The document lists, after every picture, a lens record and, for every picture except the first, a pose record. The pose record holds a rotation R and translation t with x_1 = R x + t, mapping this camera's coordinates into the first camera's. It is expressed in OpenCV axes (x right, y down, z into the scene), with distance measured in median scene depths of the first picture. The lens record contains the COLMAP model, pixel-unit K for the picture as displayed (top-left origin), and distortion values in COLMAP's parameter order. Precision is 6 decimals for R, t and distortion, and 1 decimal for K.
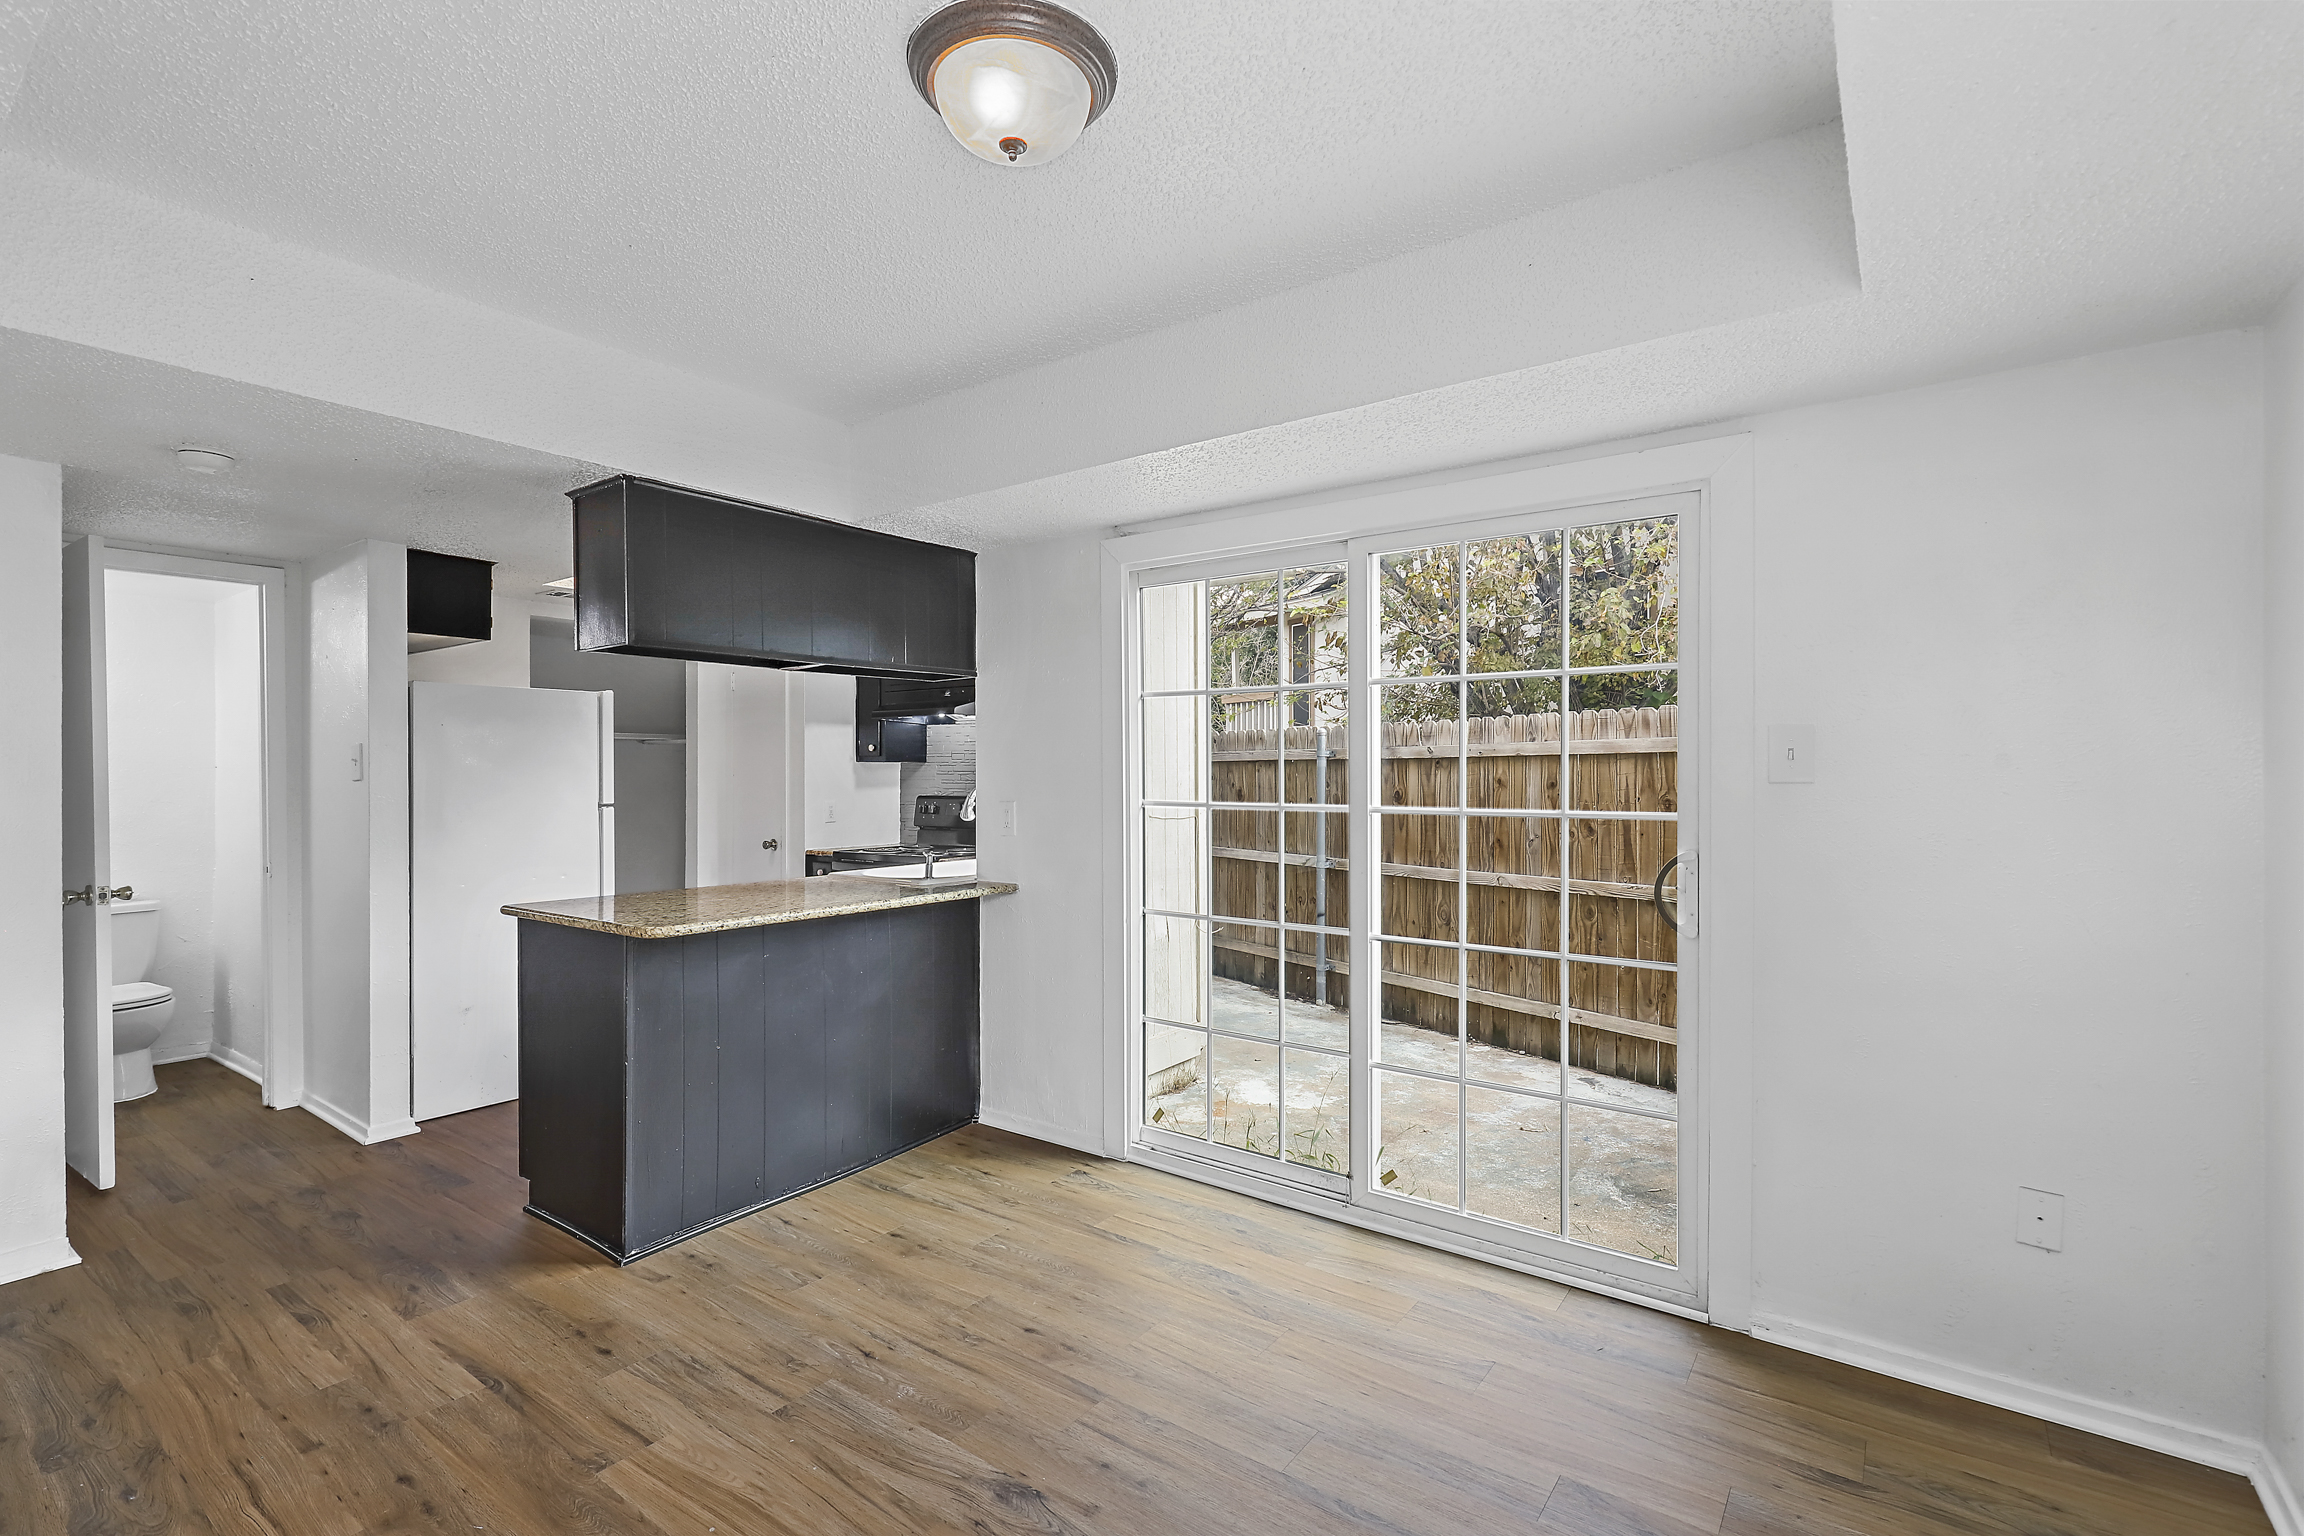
lens RADIAL K [[1017.7, 0, 1140.8], [0, 1017.7, 790.8], [0, 0, 1]] dist [-0.000112, 0.000133]
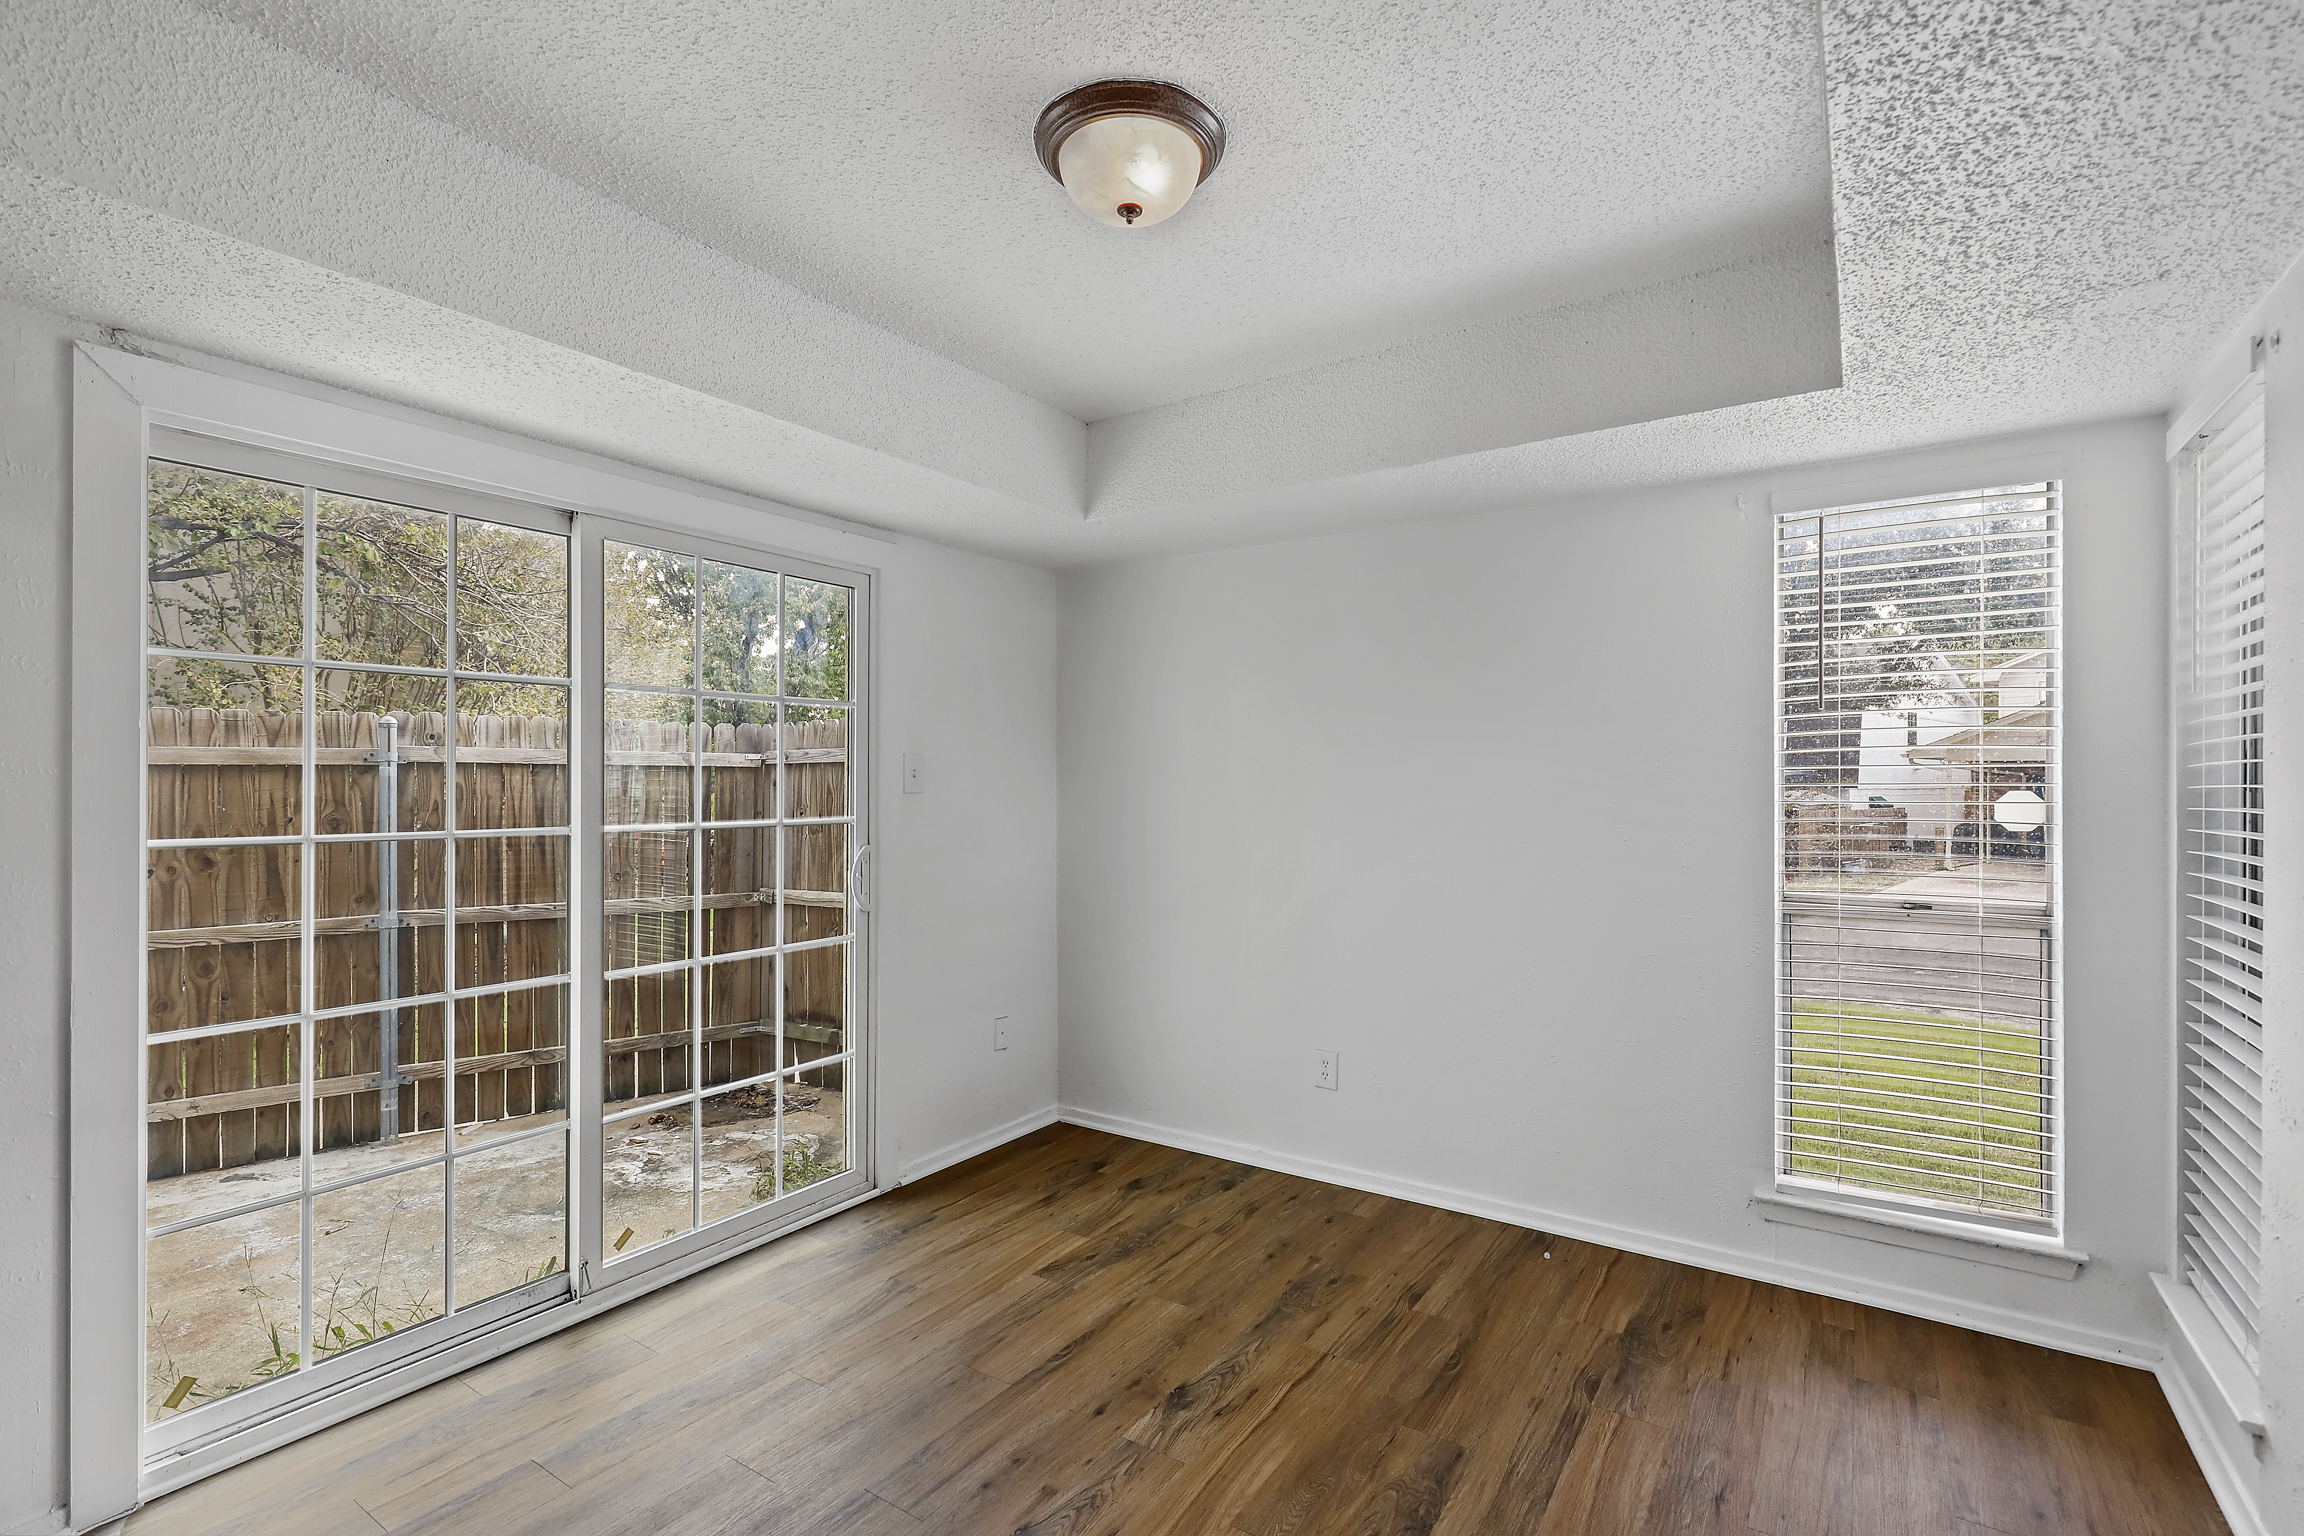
lens RADIAL K [[1017.7, 0, 1140.8], [0, 1017.7, 790.8], [0, 0, 1]] dist [-0.000112, 0.000133]
pose [[-0.049566, 0.008961, 0.998731, -0.646143], [0.012119, 0.999892, -0.008370, -0.000974], [-0.998697, 0.011689, -0.049669, 0.558910]]
